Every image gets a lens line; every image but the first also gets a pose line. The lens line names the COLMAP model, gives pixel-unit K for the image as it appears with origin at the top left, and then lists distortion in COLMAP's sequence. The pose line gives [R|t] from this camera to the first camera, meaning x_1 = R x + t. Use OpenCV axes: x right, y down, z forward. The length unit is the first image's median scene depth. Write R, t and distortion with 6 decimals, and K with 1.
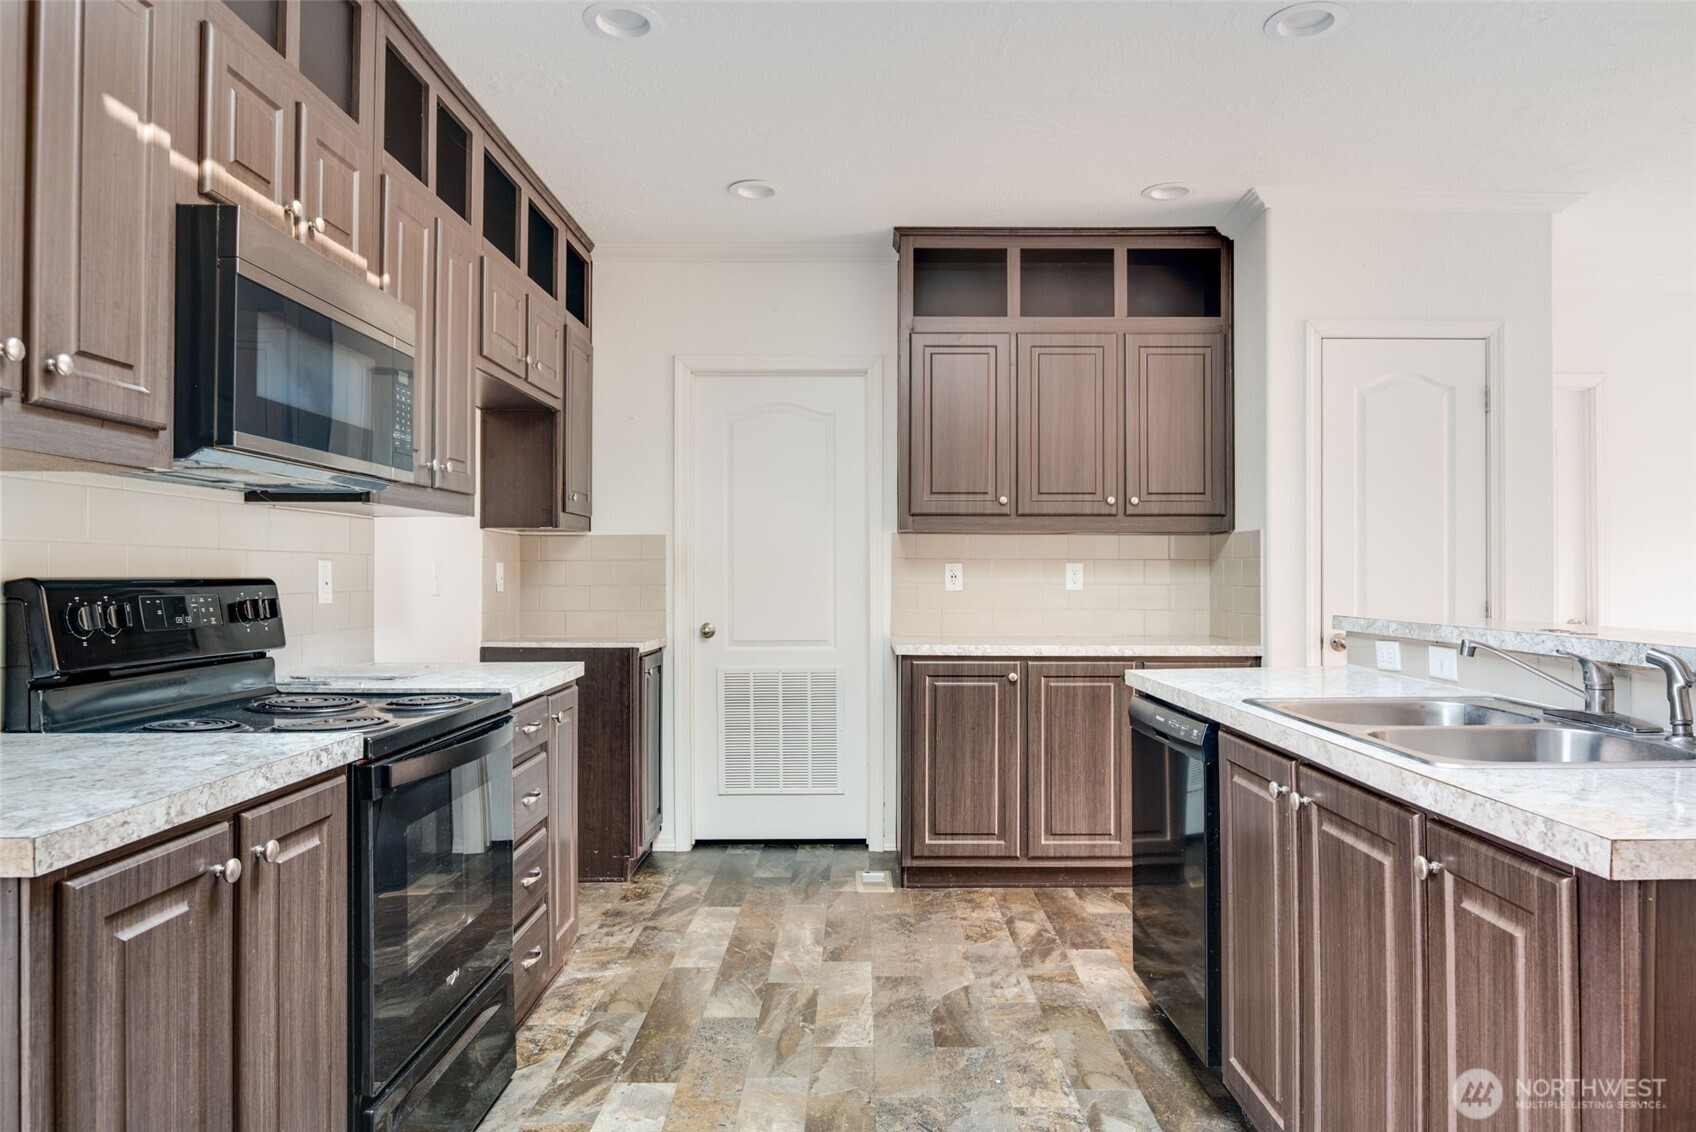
lens RADIAL K [[1107.4, 0, 863.6], [0, 1107.4, 564.0], [0, 0, 1]] dist [-0.008543, -0.006627]
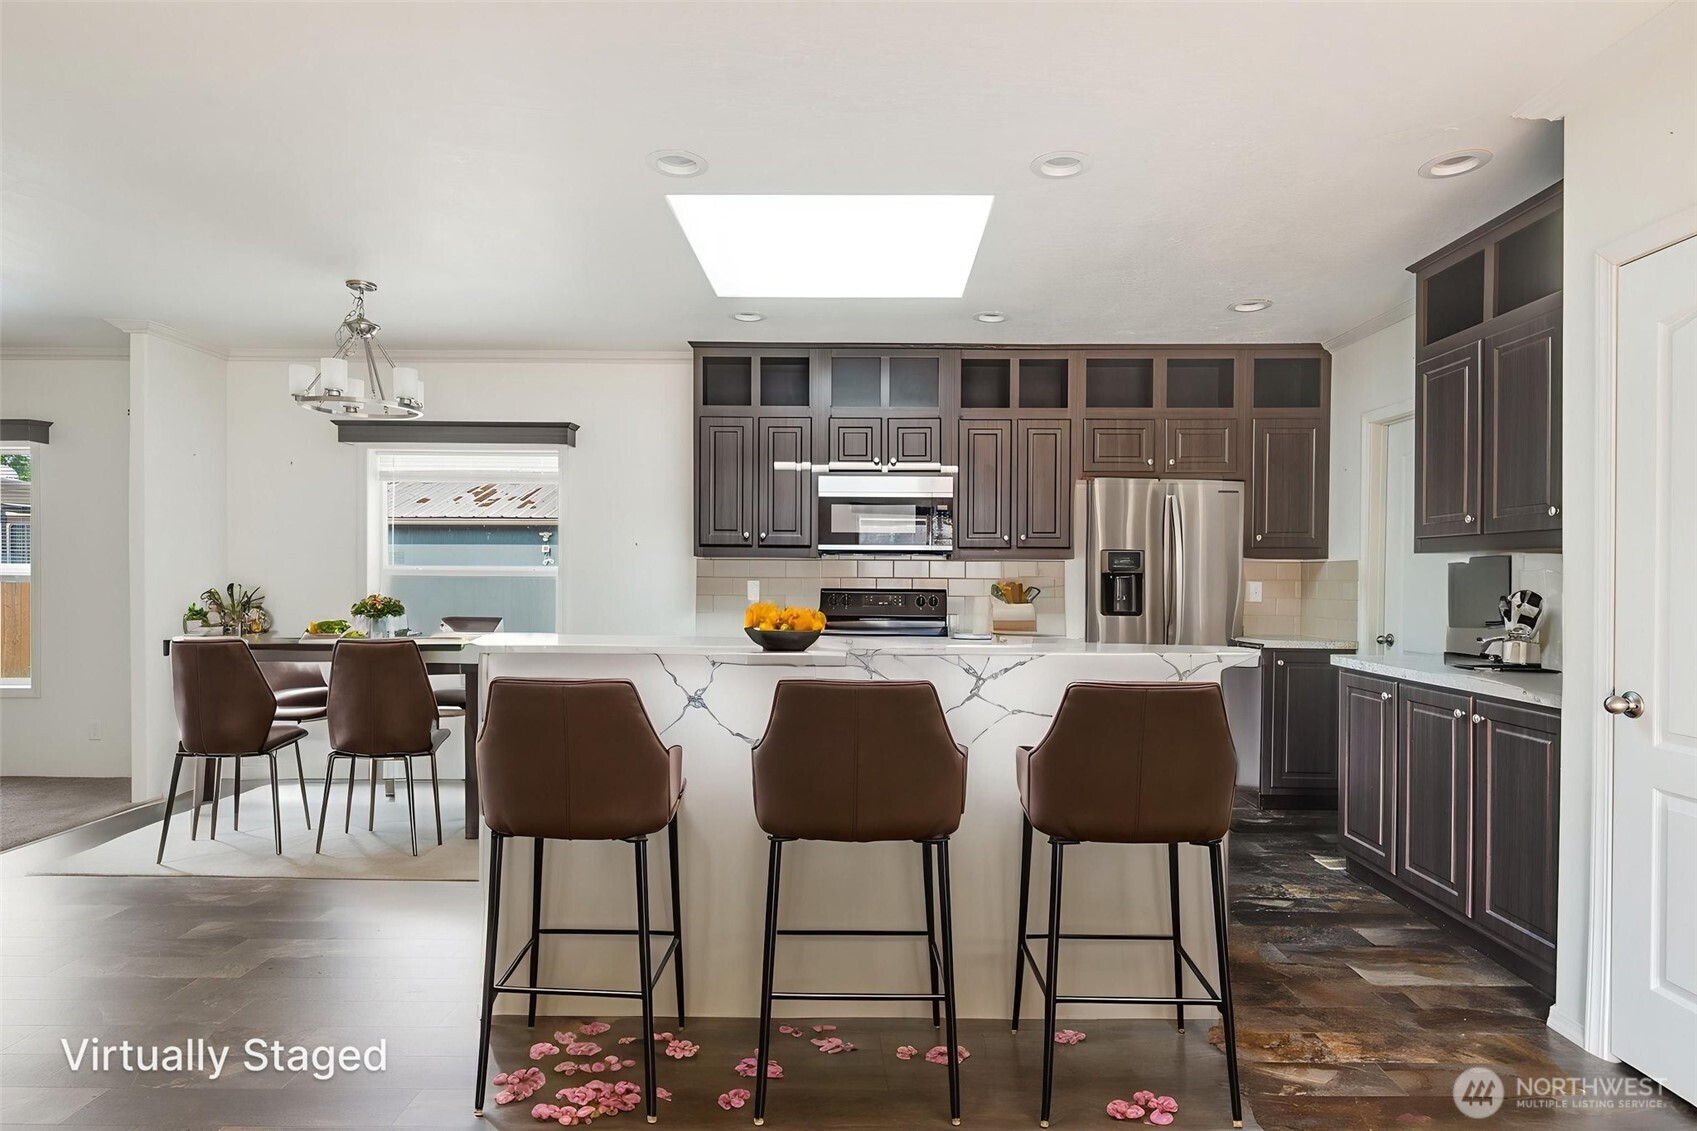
lens RADIAL K [[883.2, 0, 862.9], [0, 883.2, 572.4], [0, 0, 1]] dist [0.009048, -0.003278]
pose [[-0.004679, -0.007045, -0.999964, 1.032404], [0.002435, 0.999972, -0.007056, -0.008931], [0.999986, -0.002468, -0.004661, 0.556719]]
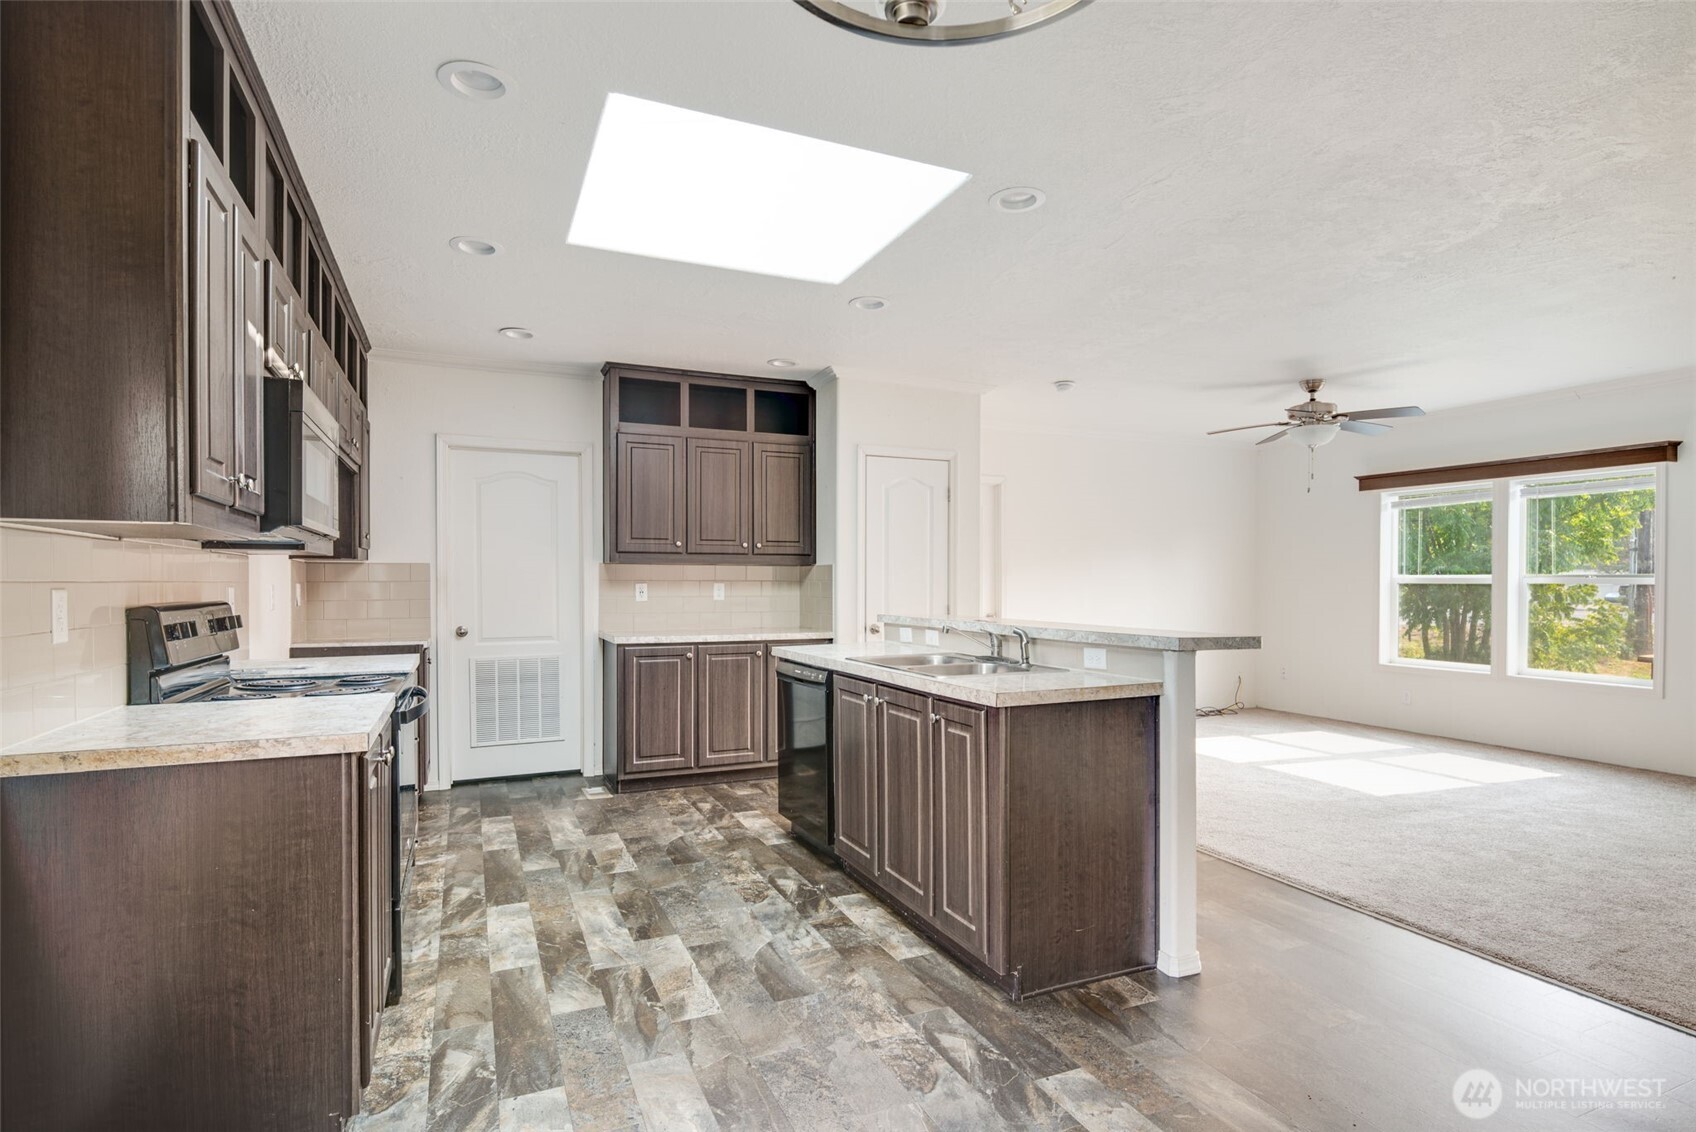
lens RADIAL K [[866.8, 0, 856.4], [0, 866.8, 587.2], [0, 0, 1]] dist [0.013868, -0.000346]
pose [[0.914087, -0.003208, 0.405506, -0.164882], [-0.002925, 0.999891, 0.014503, -0.016998], [-0.405508, -0.014443, 0.913977, -0.264293]]
